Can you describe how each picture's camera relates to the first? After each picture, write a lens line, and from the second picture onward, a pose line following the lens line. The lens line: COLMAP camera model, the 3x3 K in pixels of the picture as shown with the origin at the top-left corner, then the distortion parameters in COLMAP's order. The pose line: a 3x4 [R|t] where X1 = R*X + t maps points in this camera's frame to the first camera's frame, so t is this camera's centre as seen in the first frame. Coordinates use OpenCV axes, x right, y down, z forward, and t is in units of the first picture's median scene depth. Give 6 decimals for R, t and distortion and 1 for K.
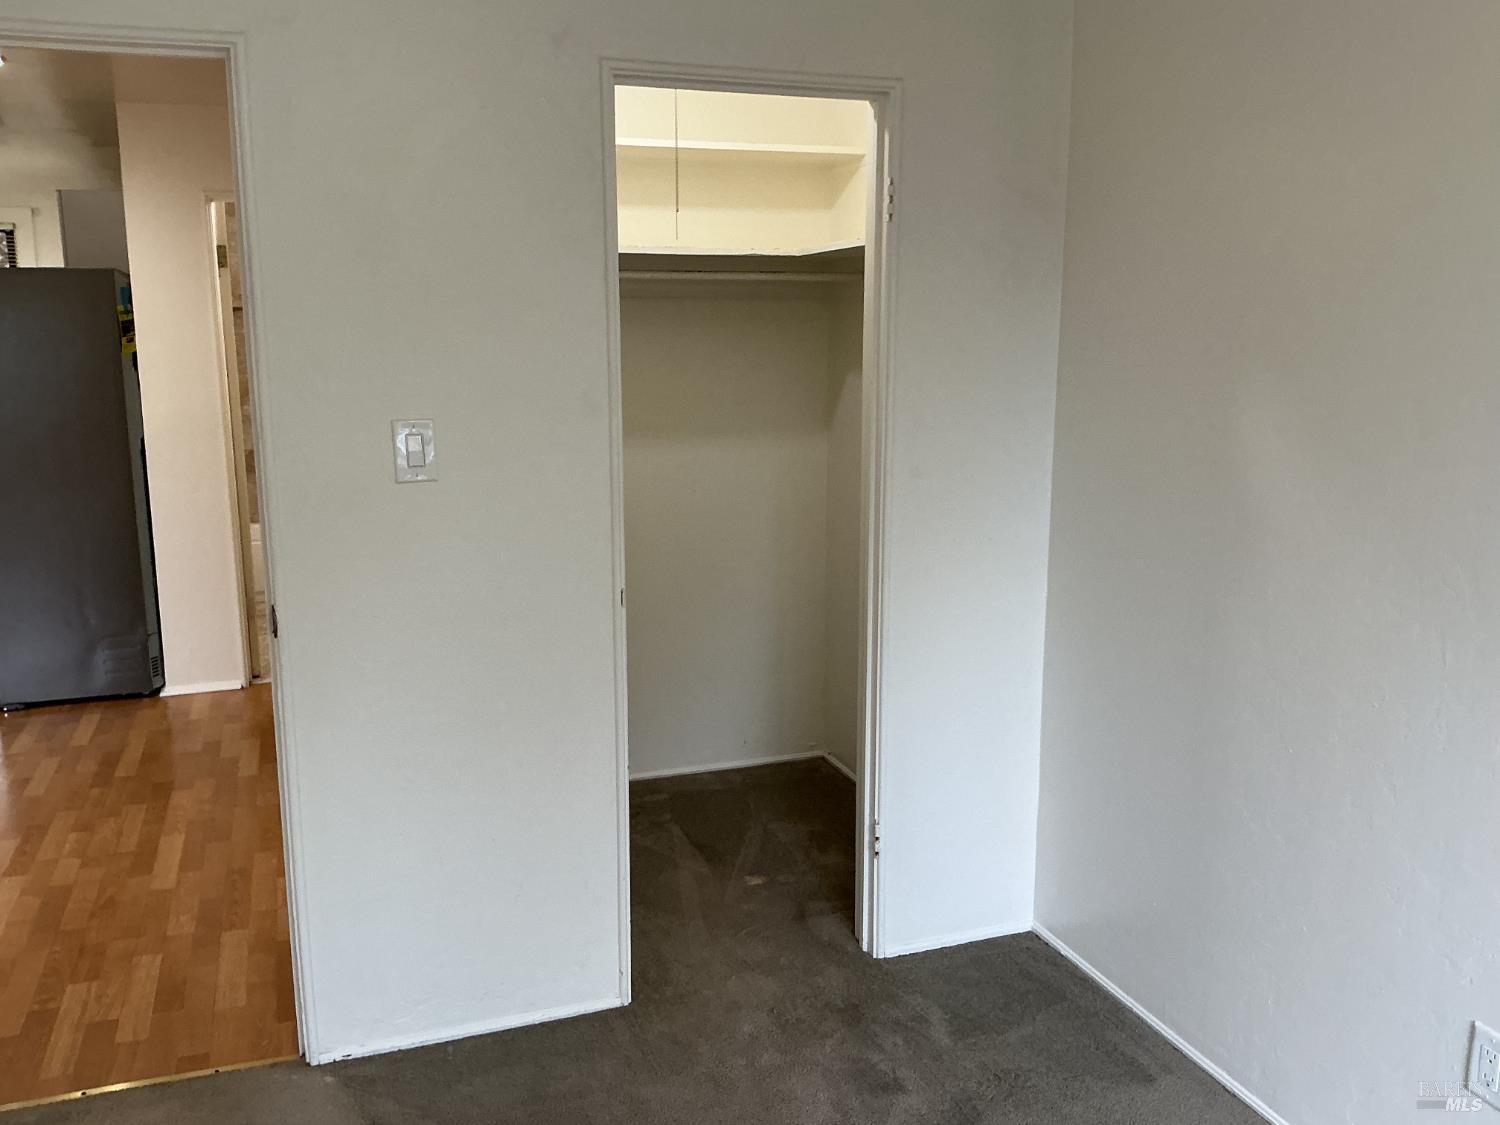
lens RADIAL K [[1237.9, 0, 749.5], [0, 1237.9, 558.5], [0, 0, 1]] dist [0.151744, -0.317447]
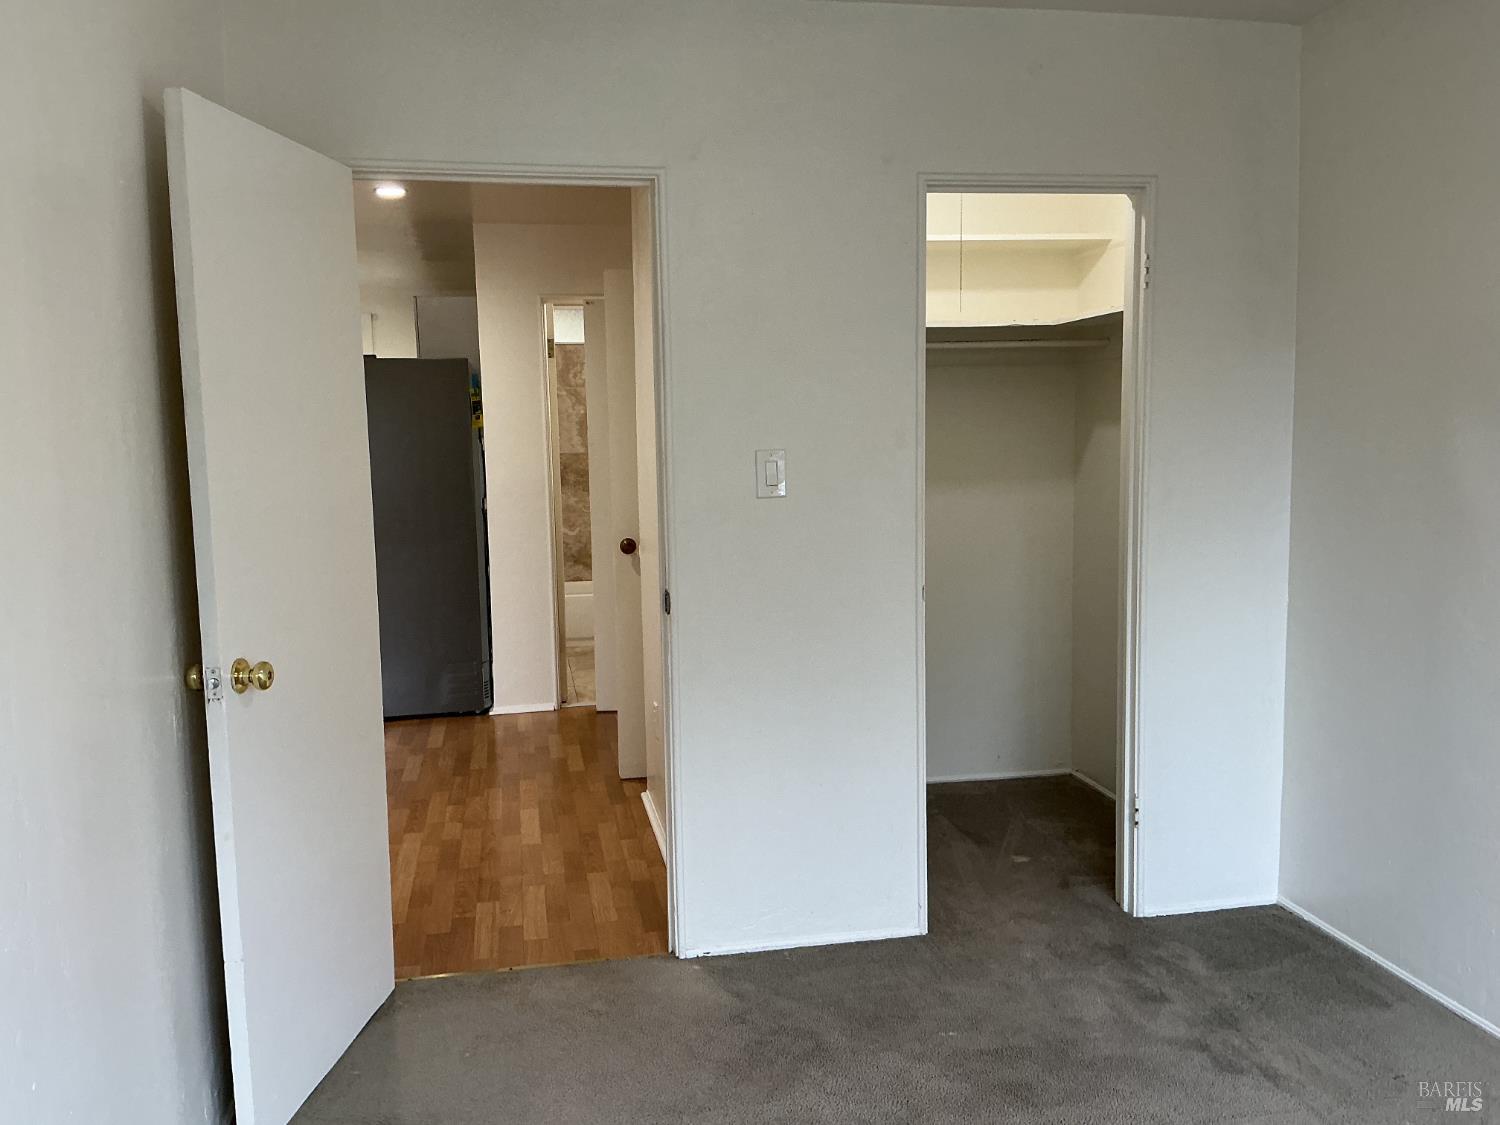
lens RADIAL K [[1236.1, 0, 751.9], [0, 1236.1, 559.4], [0, 0, 1]] dist [0.138903, -0.295098]
pose [[0.987570, 0.000817, -0.157180, -0.069777], [-0.012426, 0.997262, -0.072892, 0.081756], [0.156690, 0.073939, 0.984876, -0.227959]]
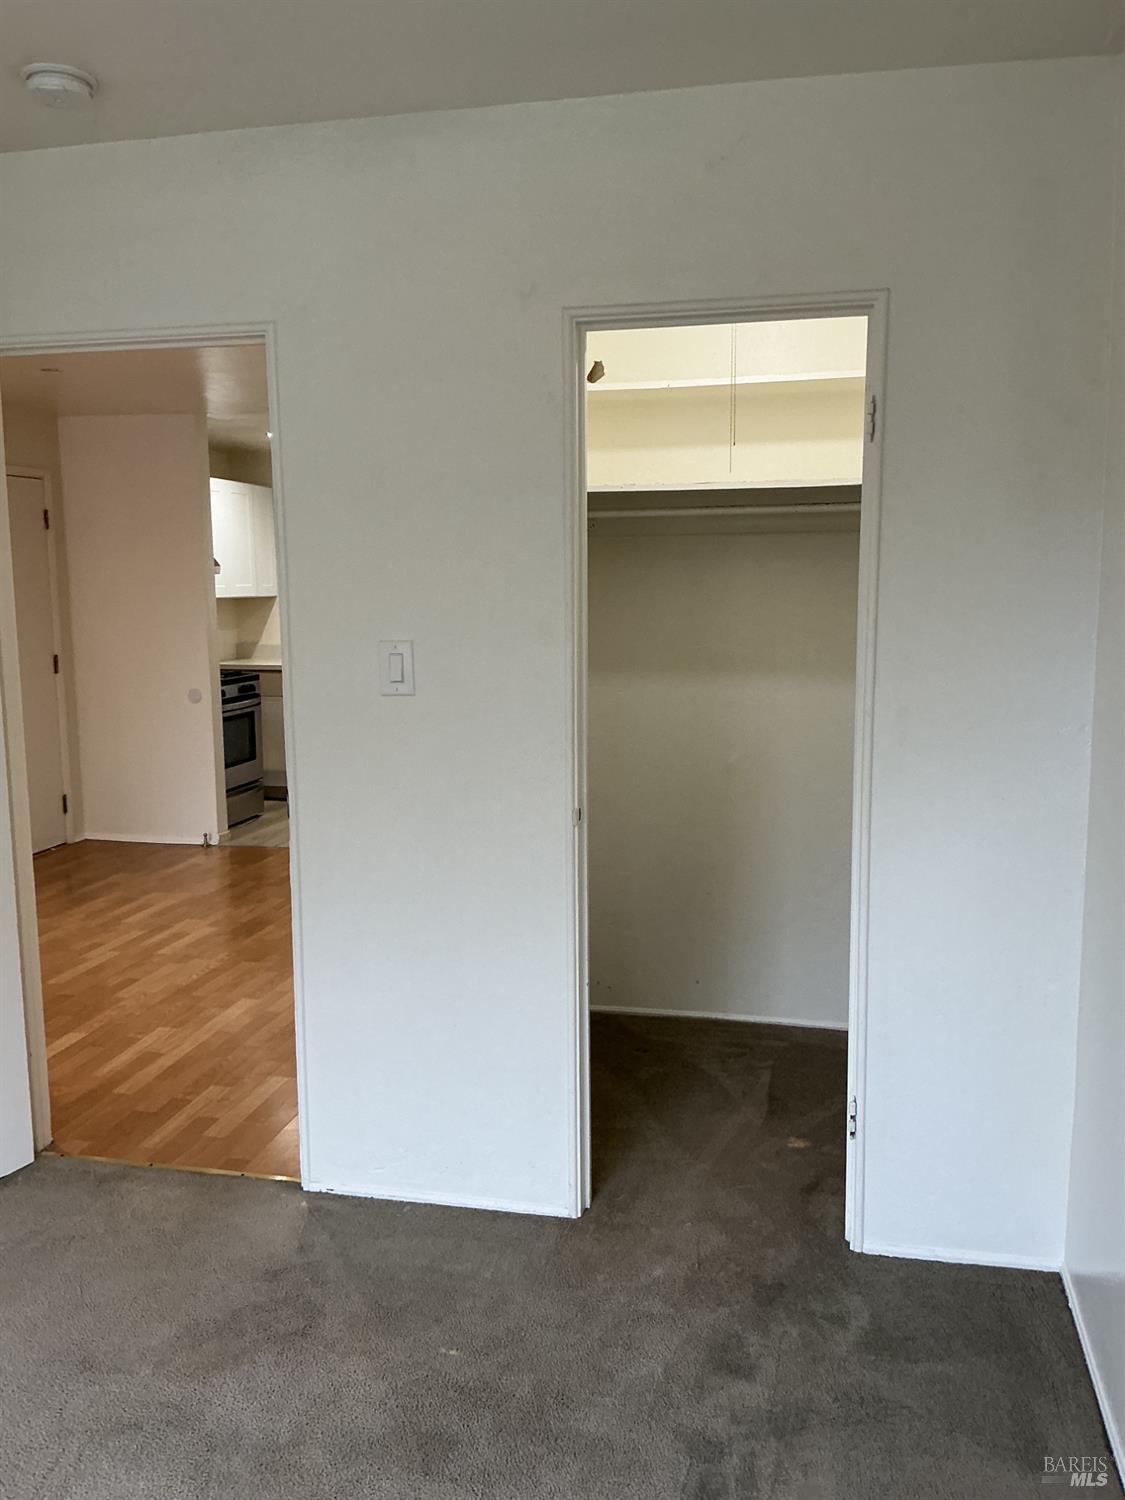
lens RADIAL K [[1236.1, 0, 564.6], [0, 1236.1, 790.4], [0, 0, 1]] dist [0.138903, -0.295098]
pose [[0.842175, 0.090601, -0.531539, 0.394703], [-0.092343, 0.995453, 0.023367, -0.018147], [0.531239, 0.029405, 0.846712, 0.106540]]
